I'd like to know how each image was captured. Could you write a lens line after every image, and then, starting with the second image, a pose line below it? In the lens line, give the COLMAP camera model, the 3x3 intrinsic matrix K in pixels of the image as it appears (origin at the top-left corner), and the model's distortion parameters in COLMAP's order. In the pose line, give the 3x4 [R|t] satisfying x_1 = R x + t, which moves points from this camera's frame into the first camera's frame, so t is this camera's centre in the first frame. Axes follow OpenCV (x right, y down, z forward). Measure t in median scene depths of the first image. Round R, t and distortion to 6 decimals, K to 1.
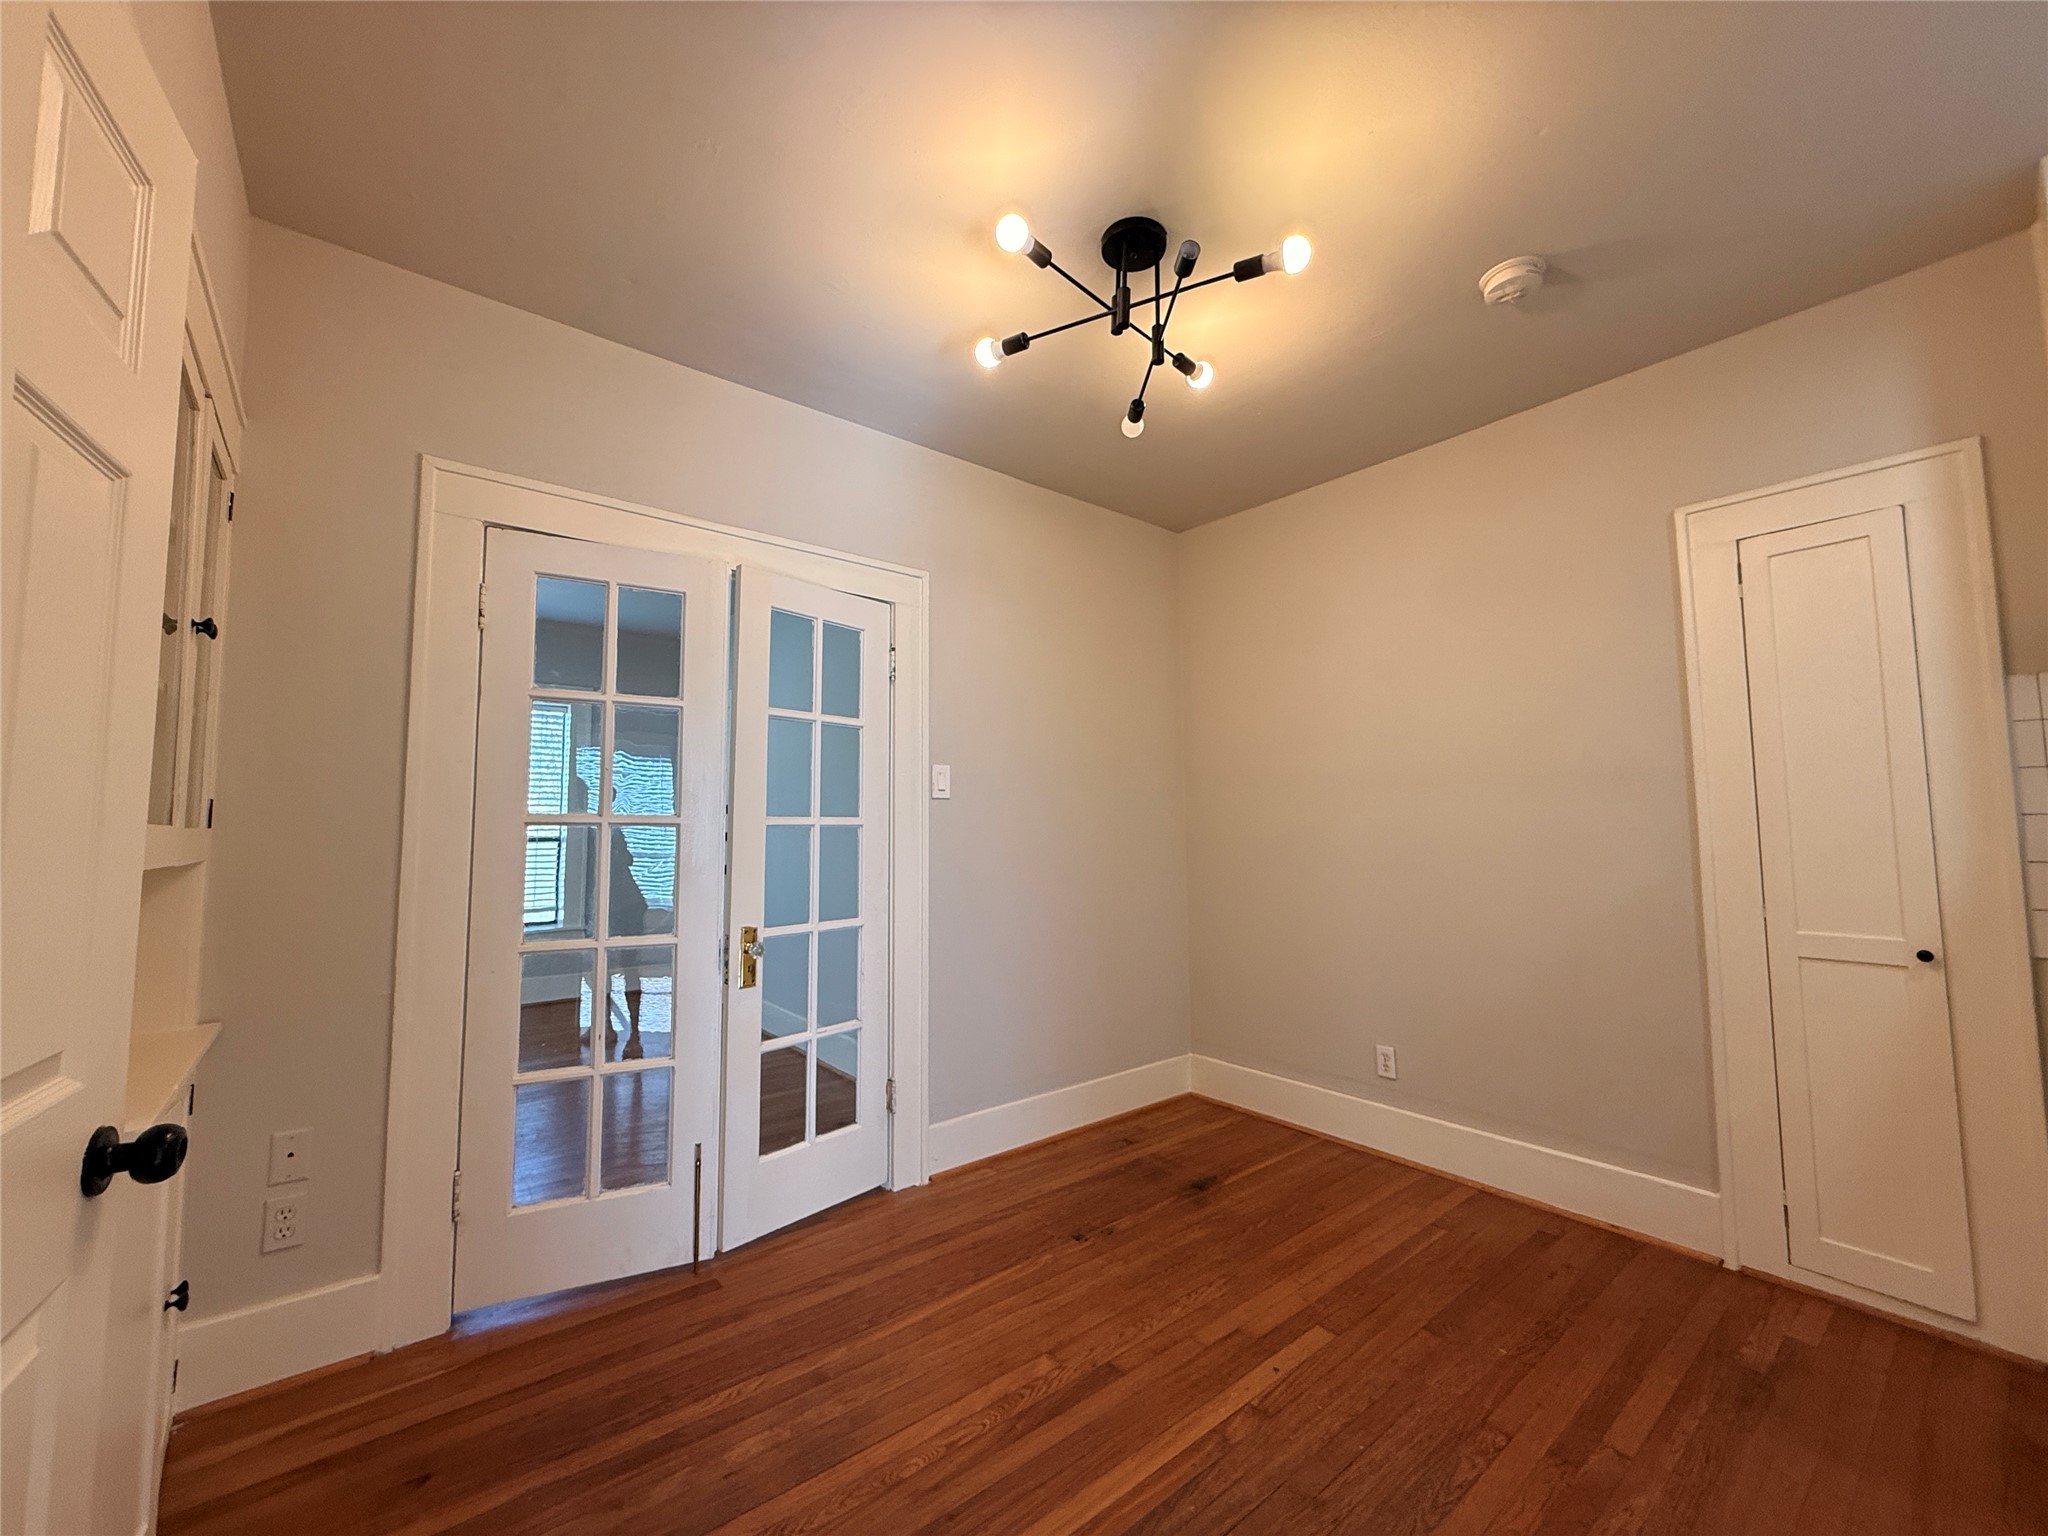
lens RADIAL K [[815.8, 0, 1021.1], [0, 815.8, 769.3], [0, 0, 1]] dist [-0.001593, 0.000460]
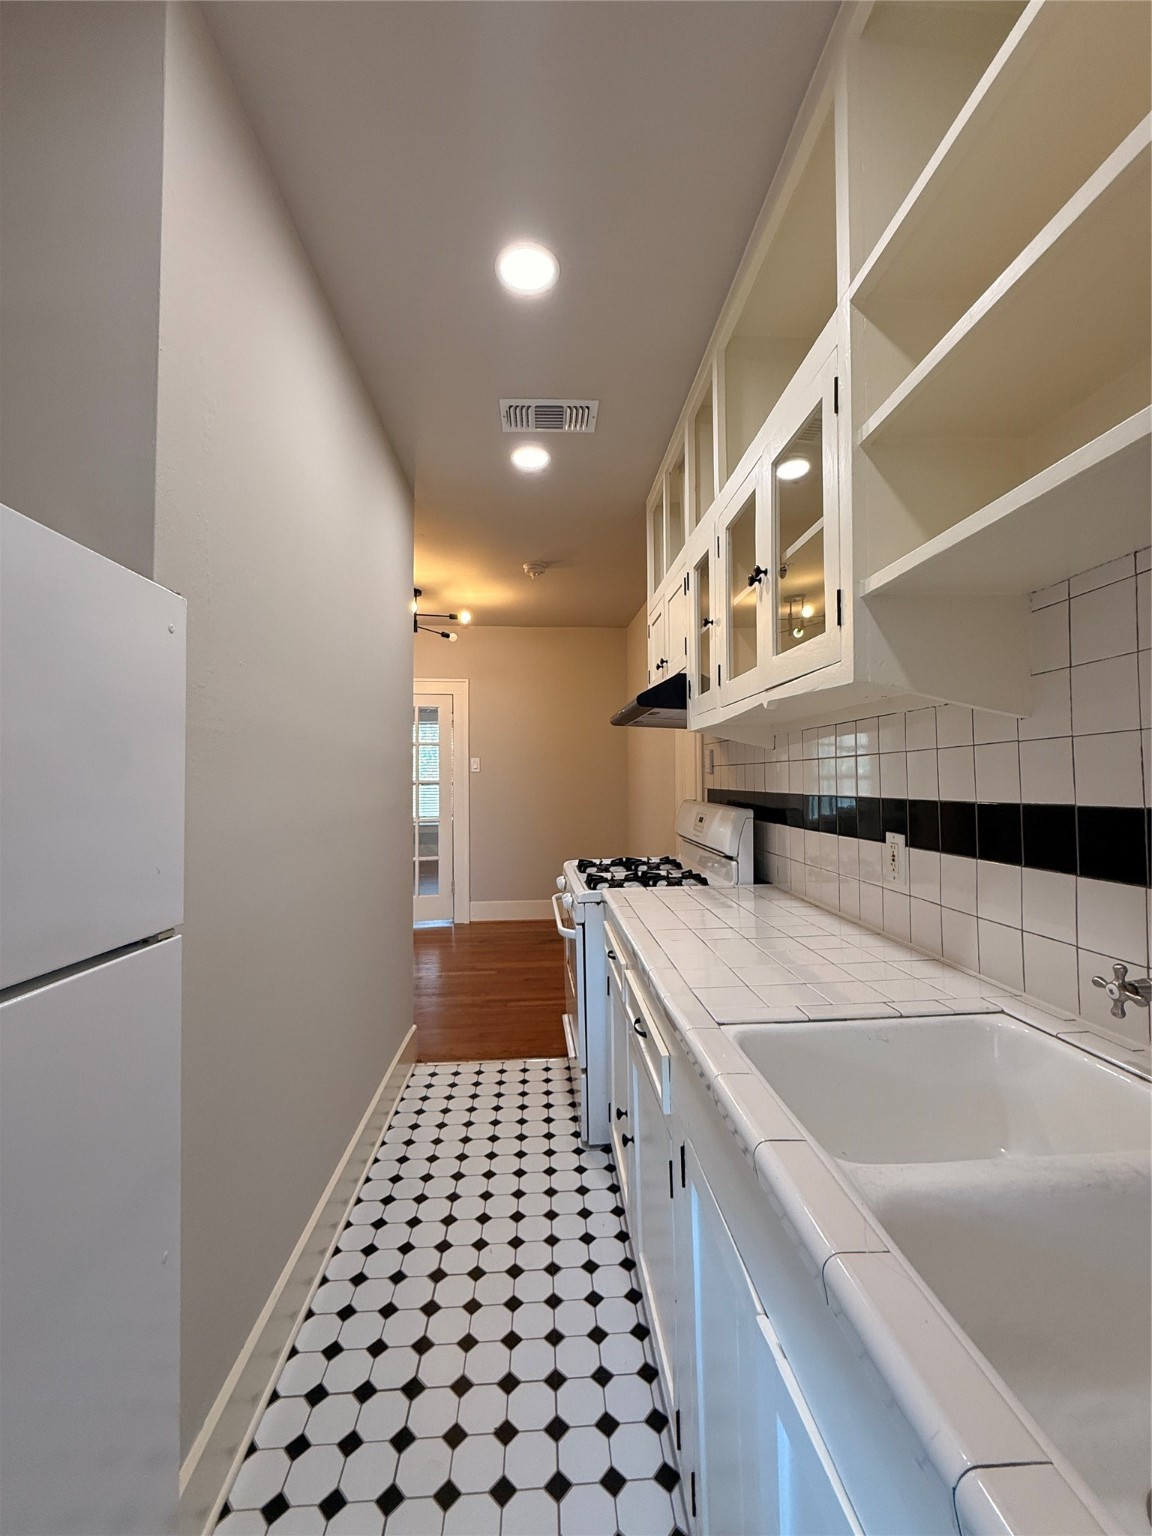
lens RADIAL K [[611.8, 0, 572.3], [0, 611.8, 766.8], [0, 0, 1]] dist [-0.001593, 0.000460]
pose [[0.814966, -0.010067, -0.579421, 1.202931], [0.038875, 0.998547, 0.037330, -0.037148], [0.578203, -0.052948, 0.814173, -0.317170]]
